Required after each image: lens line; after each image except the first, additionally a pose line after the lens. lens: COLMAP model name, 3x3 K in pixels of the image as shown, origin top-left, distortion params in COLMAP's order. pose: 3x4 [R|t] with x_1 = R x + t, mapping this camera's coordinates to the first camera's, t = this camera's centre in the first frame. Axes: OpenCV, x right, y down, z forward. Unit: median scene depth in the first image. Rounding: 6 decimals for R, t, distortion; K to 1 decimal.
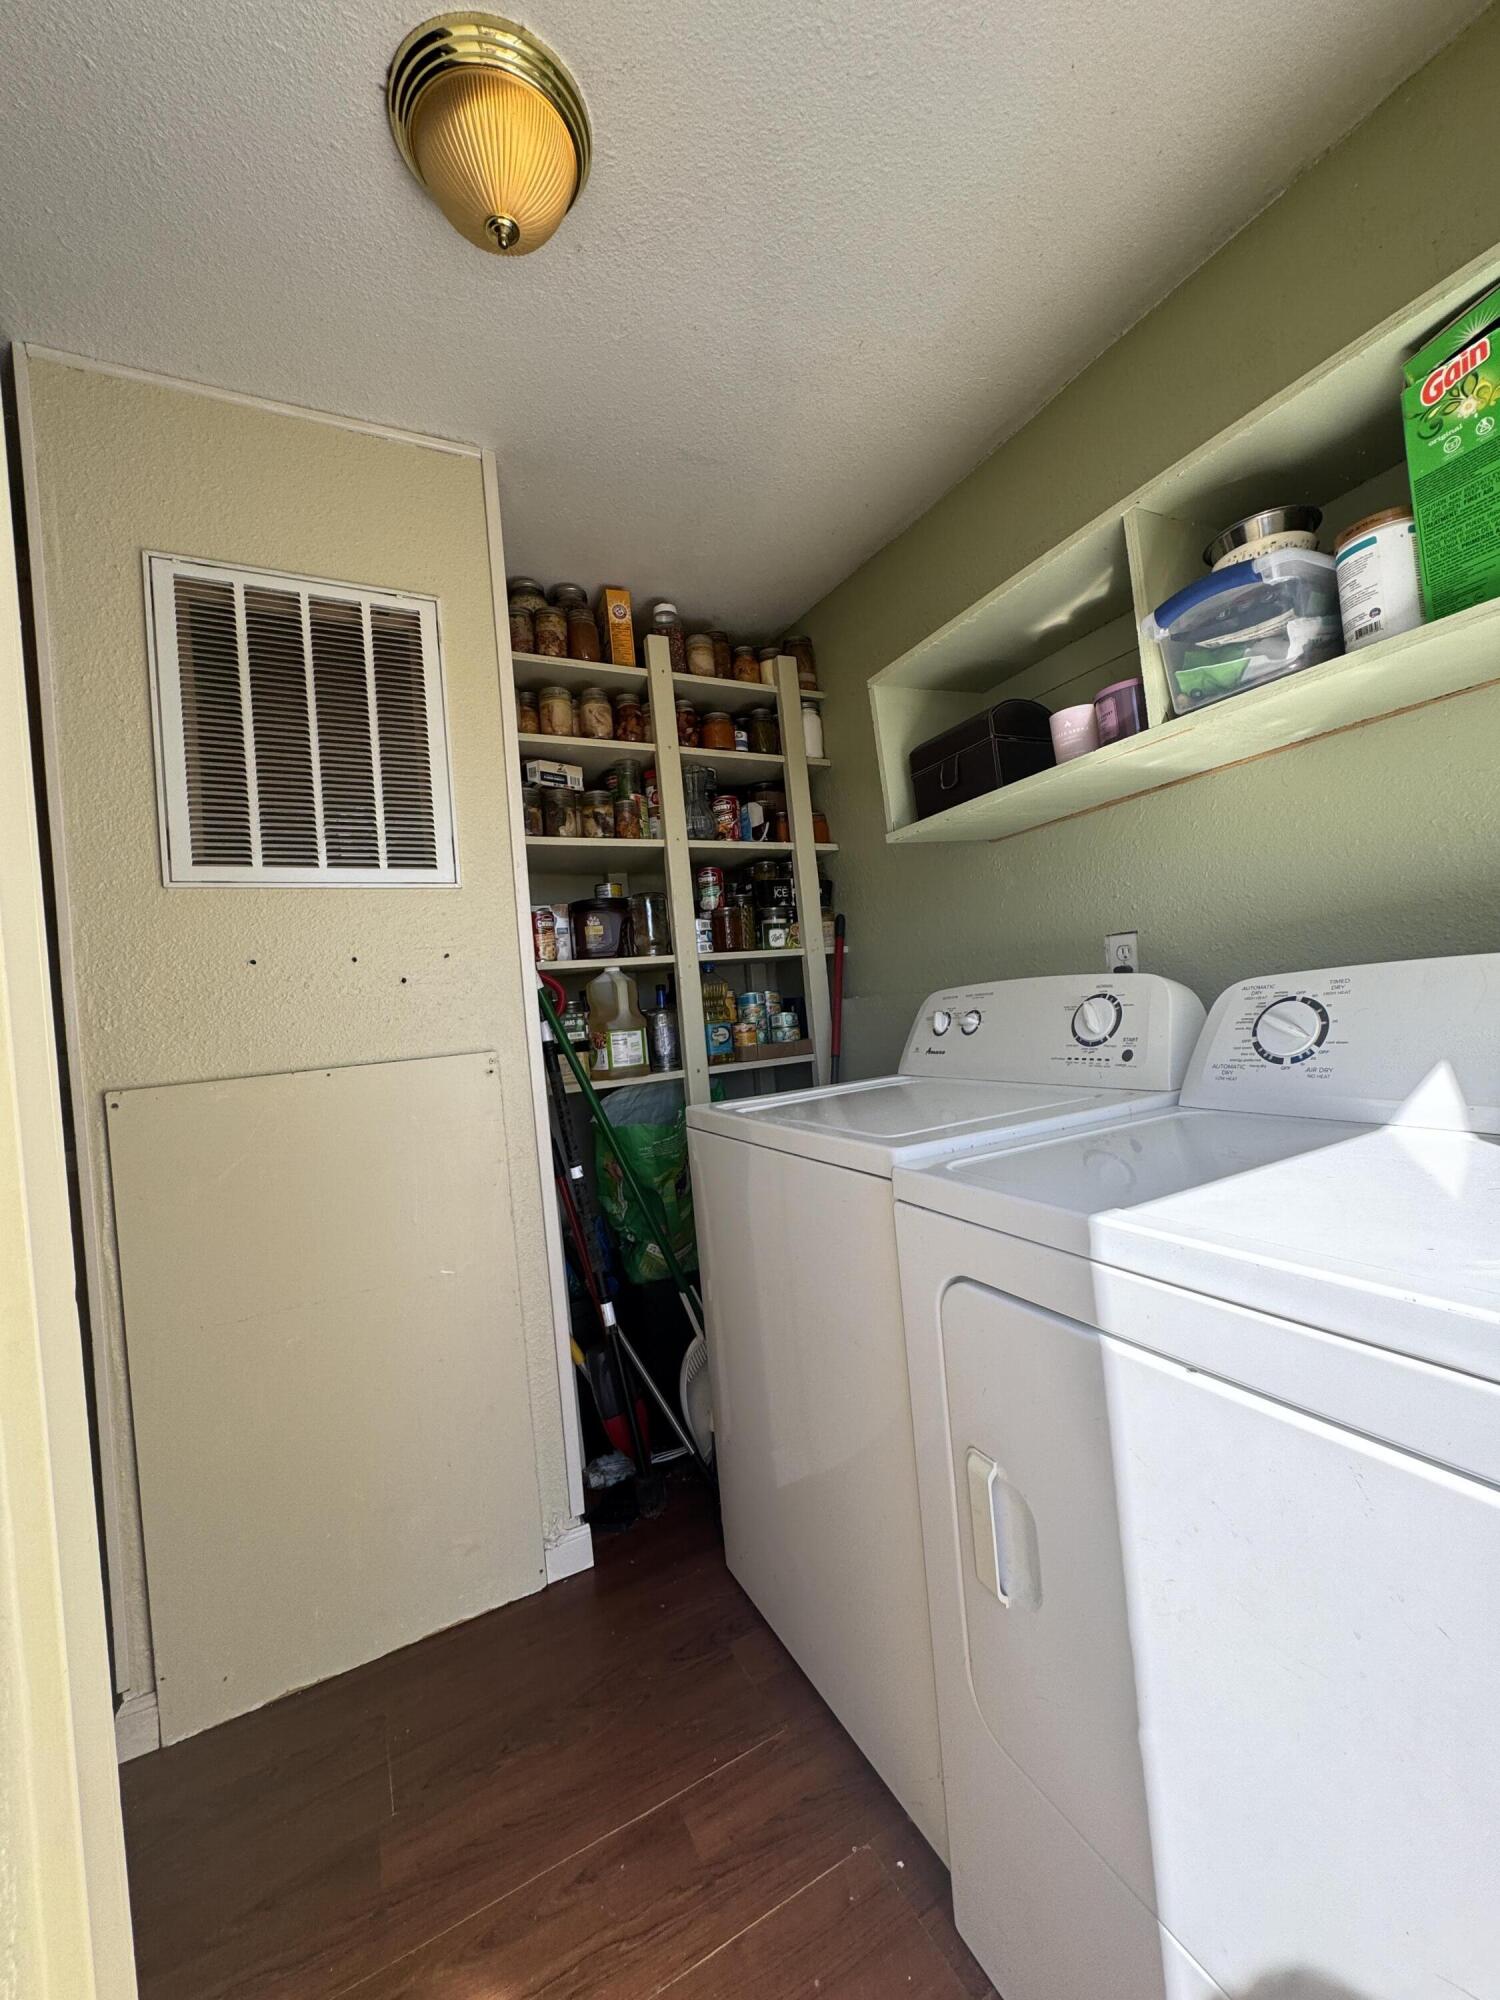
lens RADIAL K [[797.9, 0, 753.7], [0, 797.9, 1007.2], [0, 0, 1]] dist [-0.002537, 0.000238]
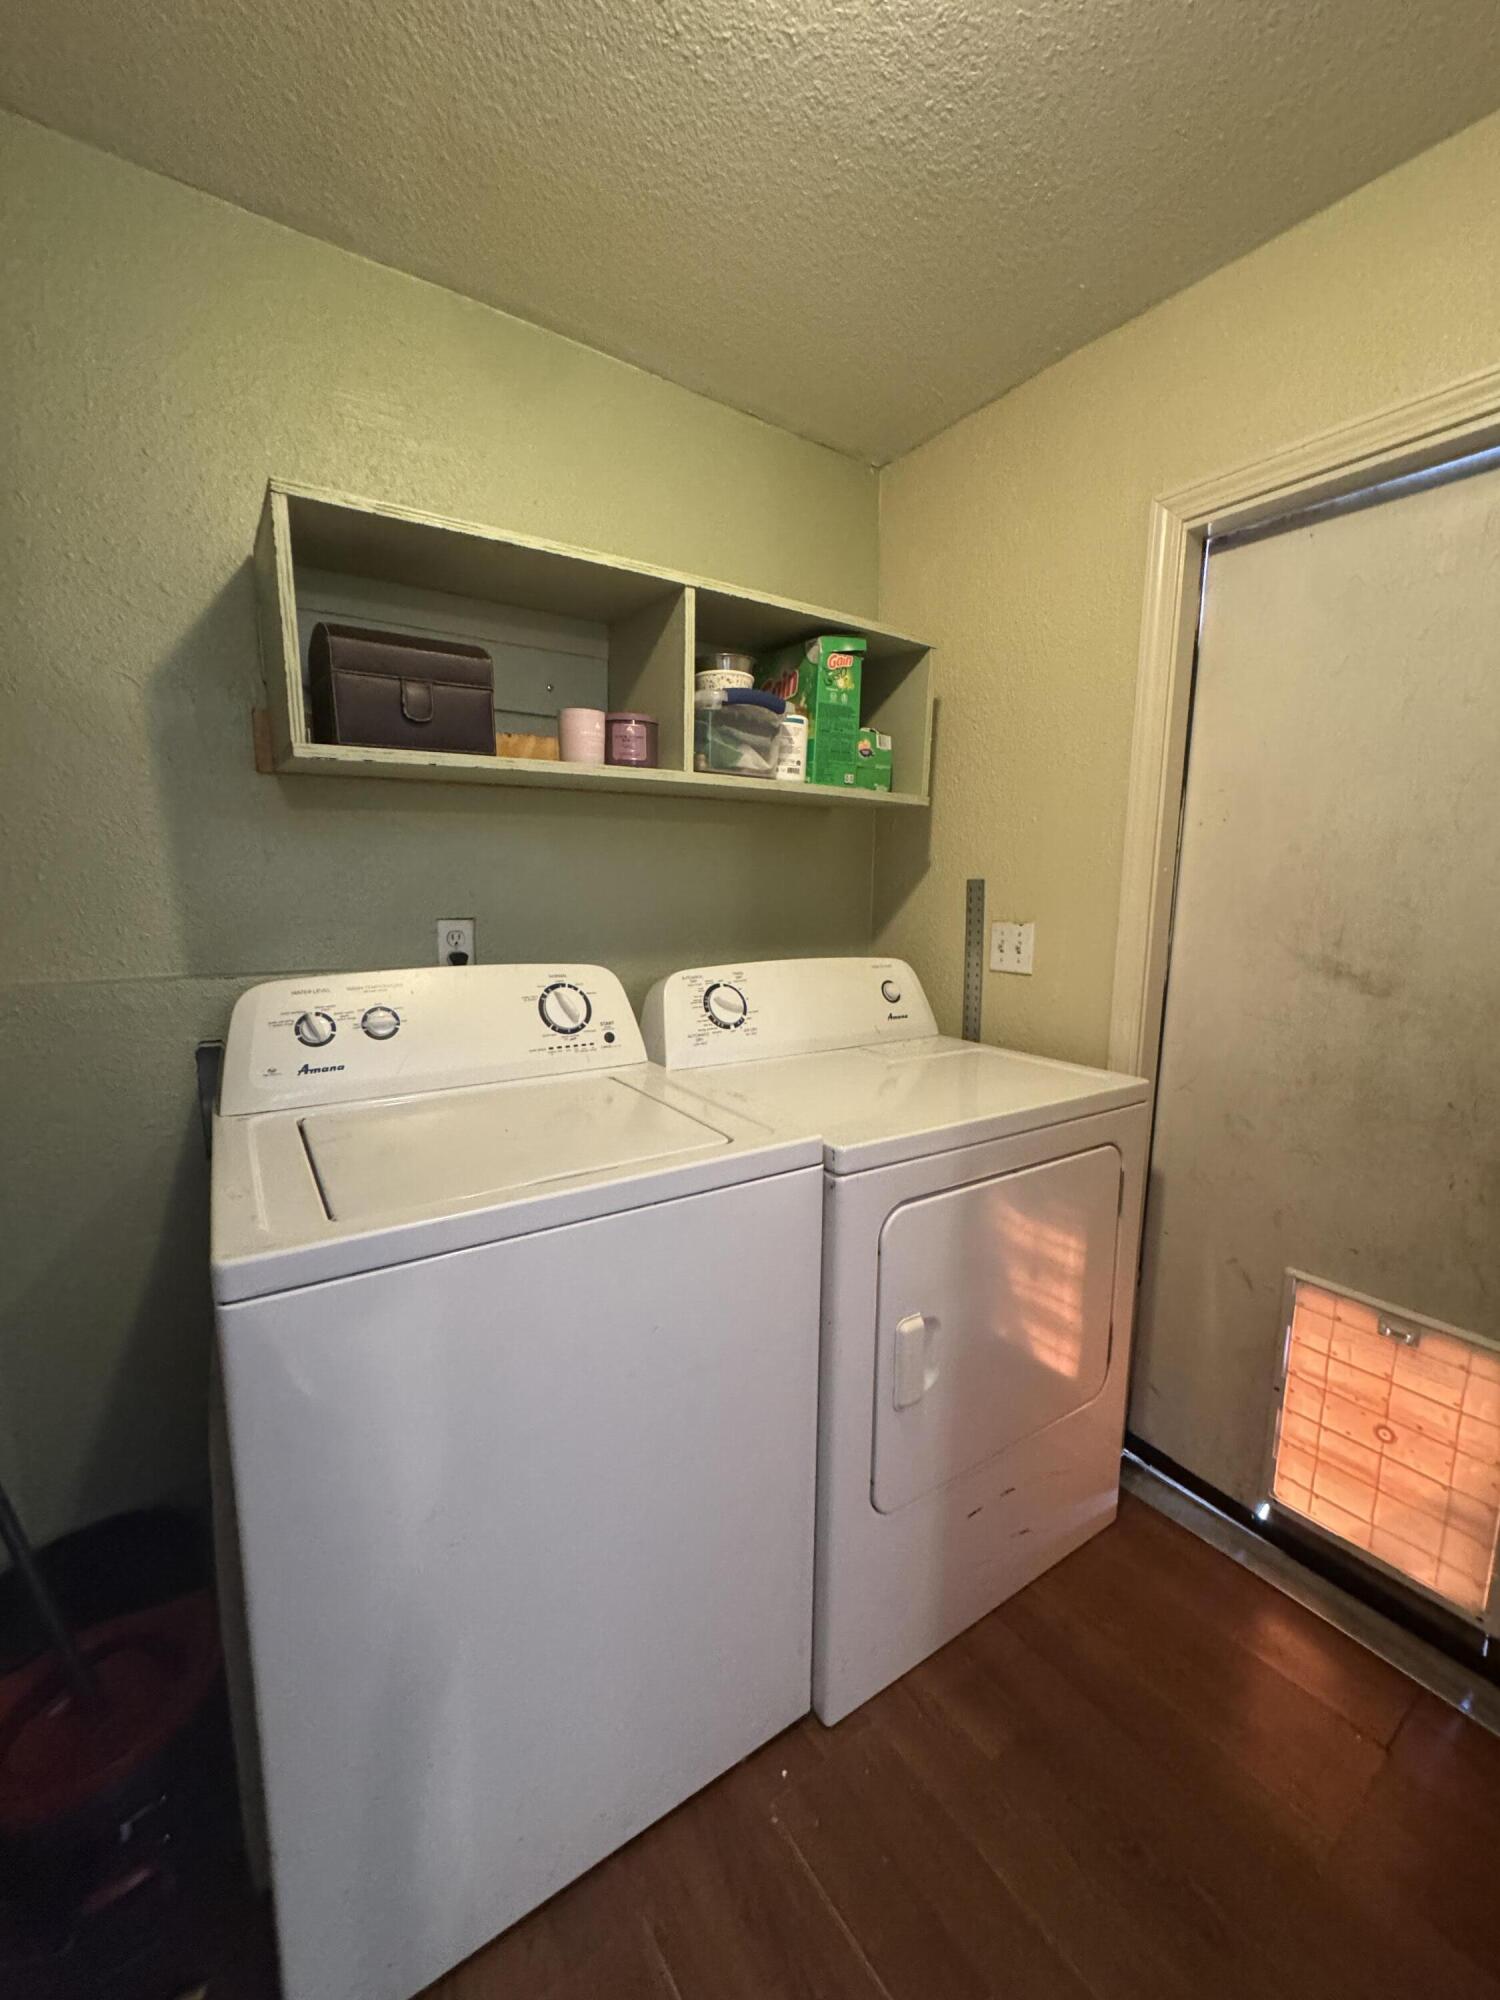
lens RADIAL K [[797.9, 0, 753.7], [0, 797.9, 1007.2], [0, 0, 1]] dist [-0.002537, 0.000238]
pose [[-0.118247, -0.052989, 0.991569, -0.670205], [0.015653, 0.998352, 0.055219, -0.041437], [-0.992861, 0.022050, -0.117223, 0.912939]]
